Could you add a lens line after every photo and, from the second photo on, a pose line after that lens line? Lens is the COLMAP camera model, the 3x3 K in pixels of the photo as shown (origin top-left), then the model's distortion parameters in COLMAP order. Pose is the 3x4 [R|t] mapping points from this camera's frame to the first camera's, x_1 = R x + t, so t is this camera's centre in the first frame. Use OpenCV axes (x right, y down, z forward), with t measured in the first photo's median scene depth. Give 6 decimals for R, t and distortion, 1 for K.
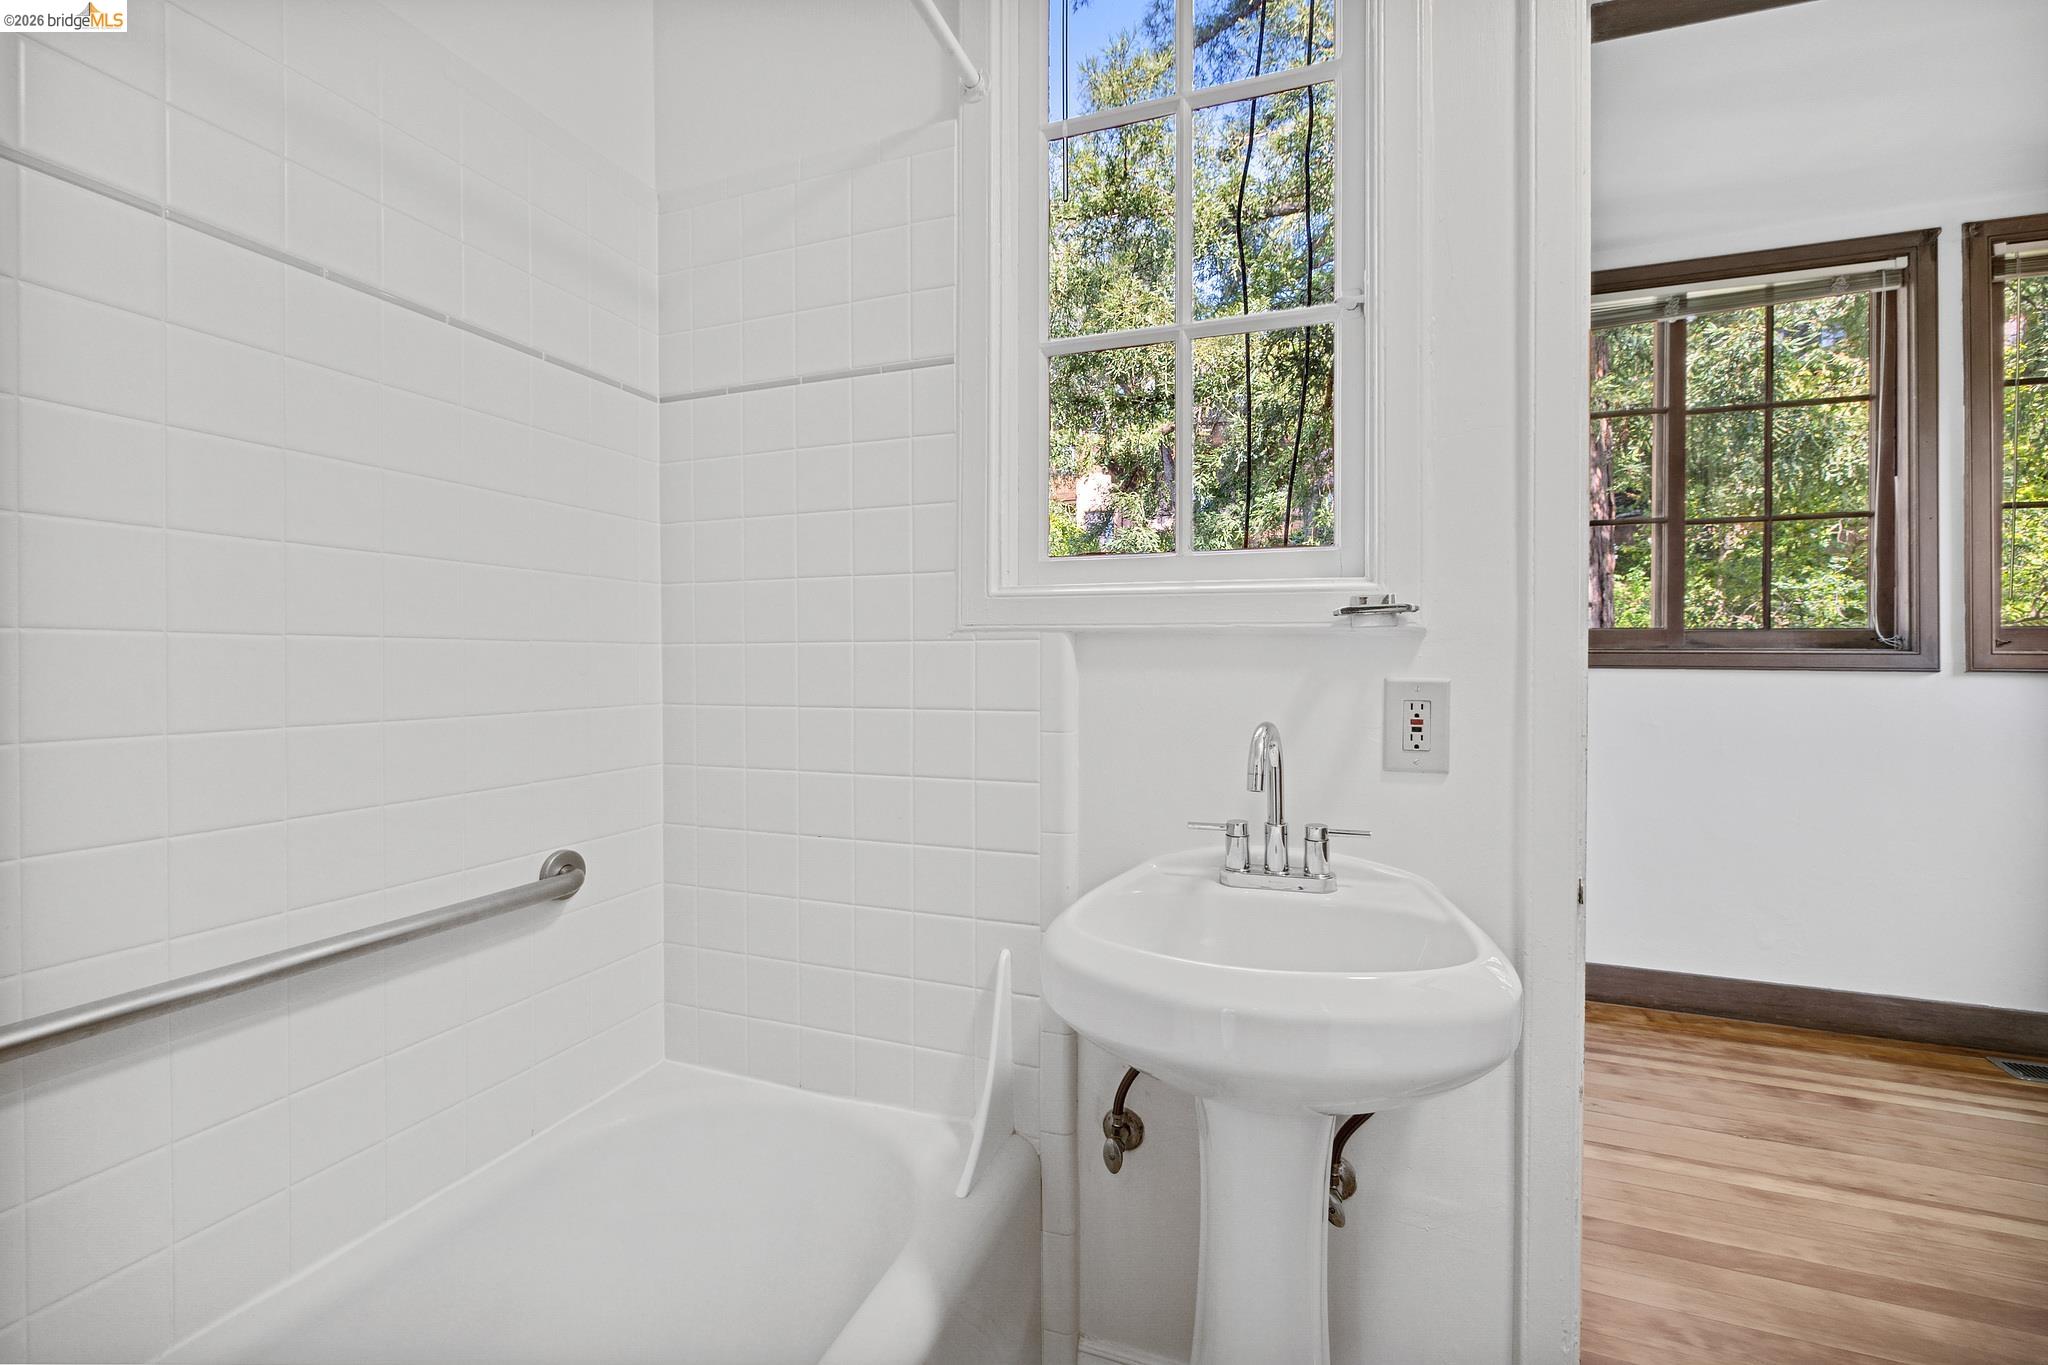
lens RADIAL K [[874.8, 0, 1014.8], [0, 874.8, 669.3], [0, 0, 1]] dist [-0.004612, 0.000486]
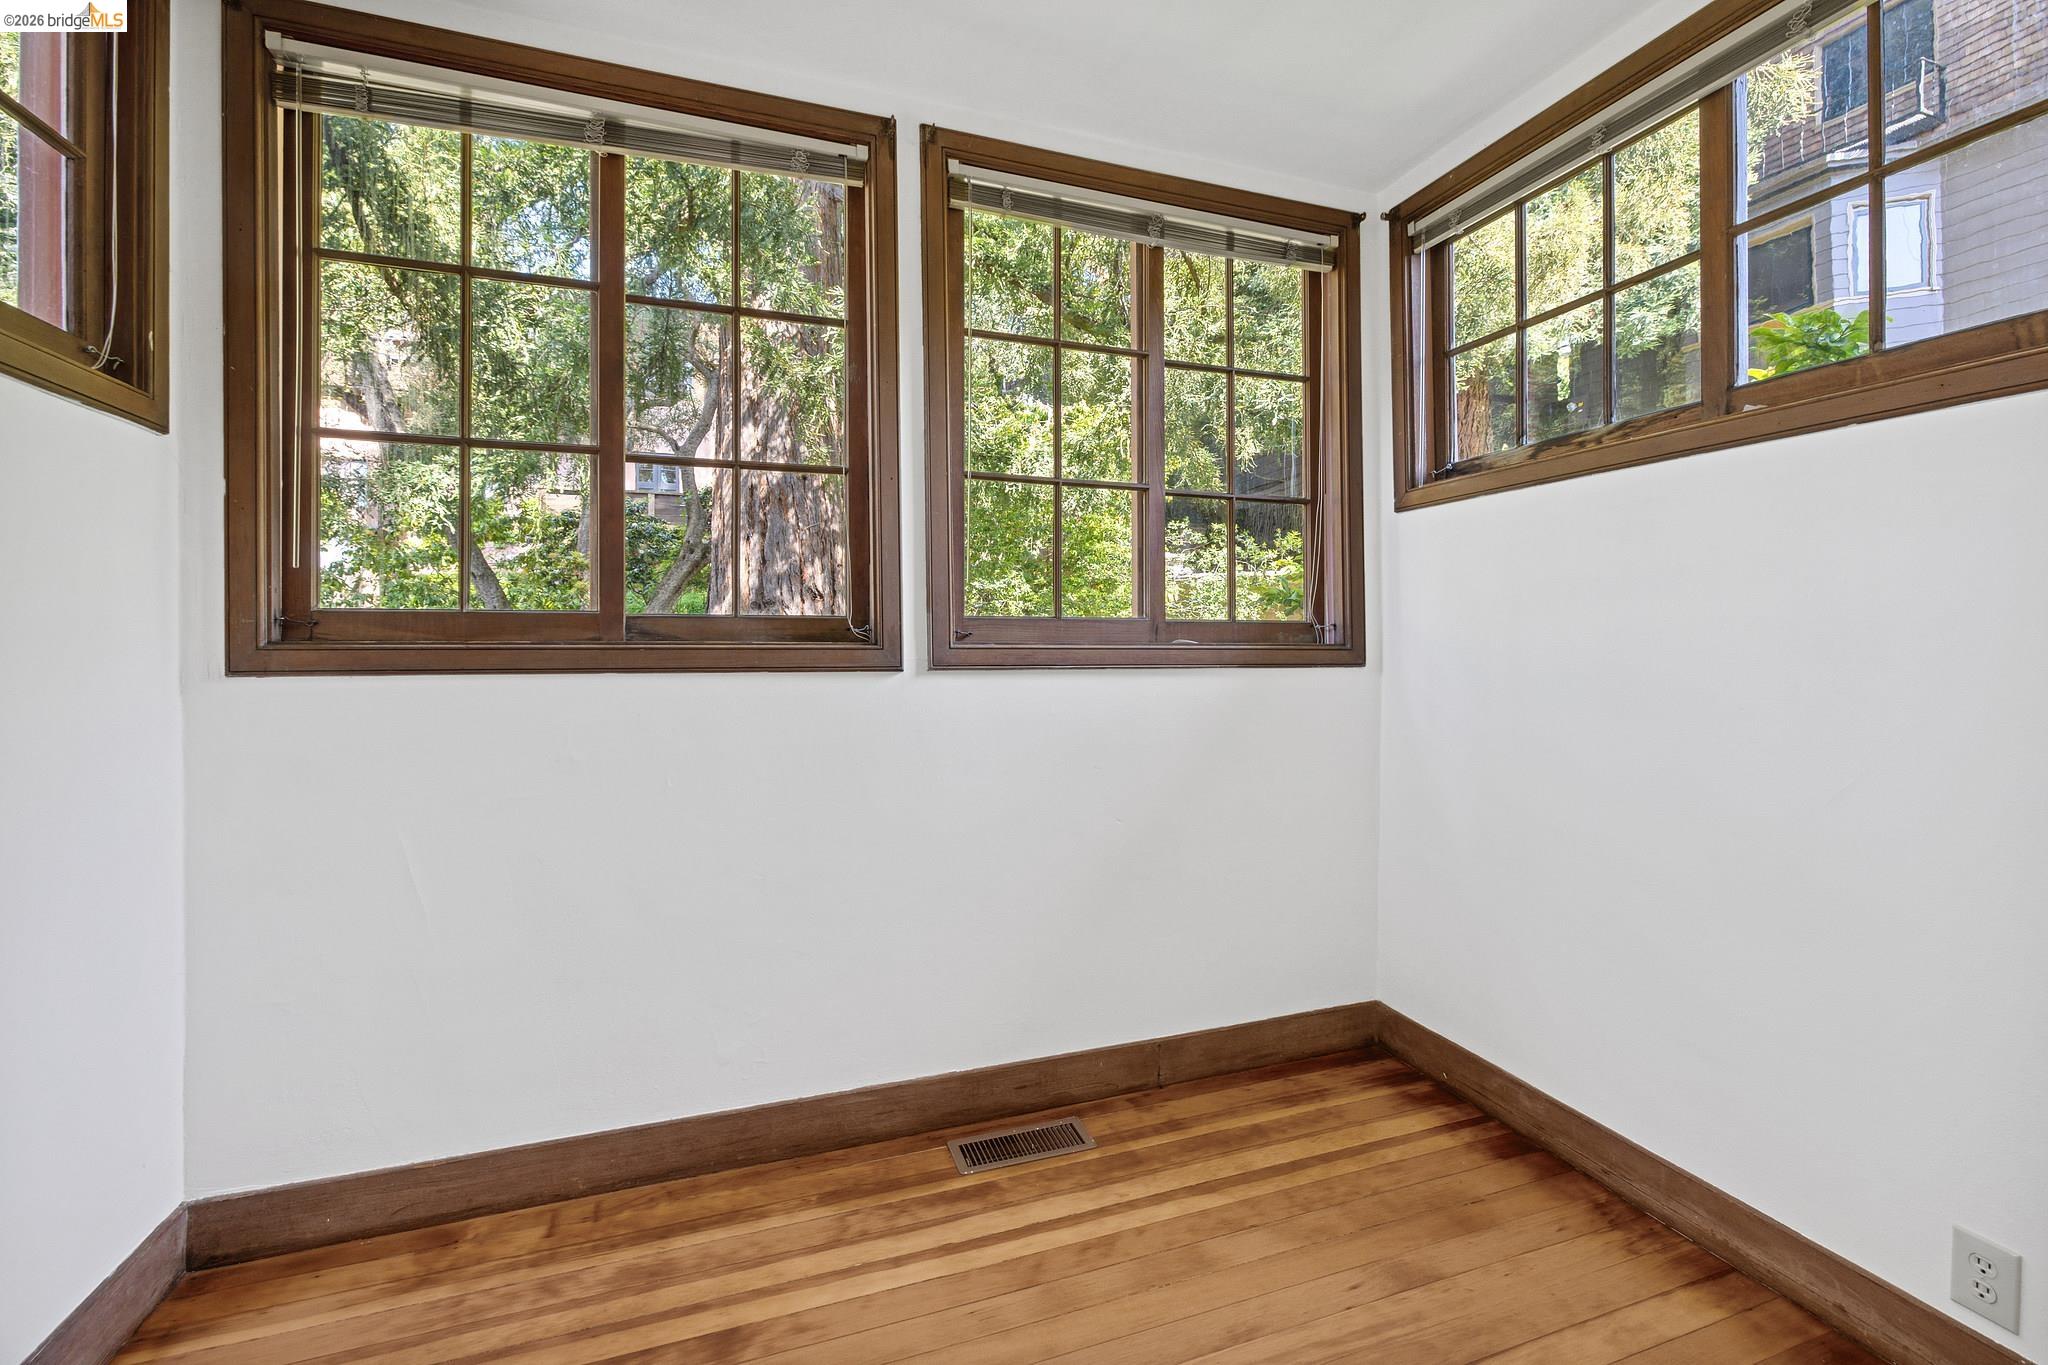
lens RADIAL K [[874.8, 0, 1025.6], [0, 874.8, 668.7], [0, 0, 1]] dist [-0.004612, 0.000486]
pose [[0.756378, -0.014638, 0.653971, 0.619301], [0.016536, 0.999858, 0.003254, -0.000051], [-0.653925, 0.008352, 0.756513, 0.316299]]
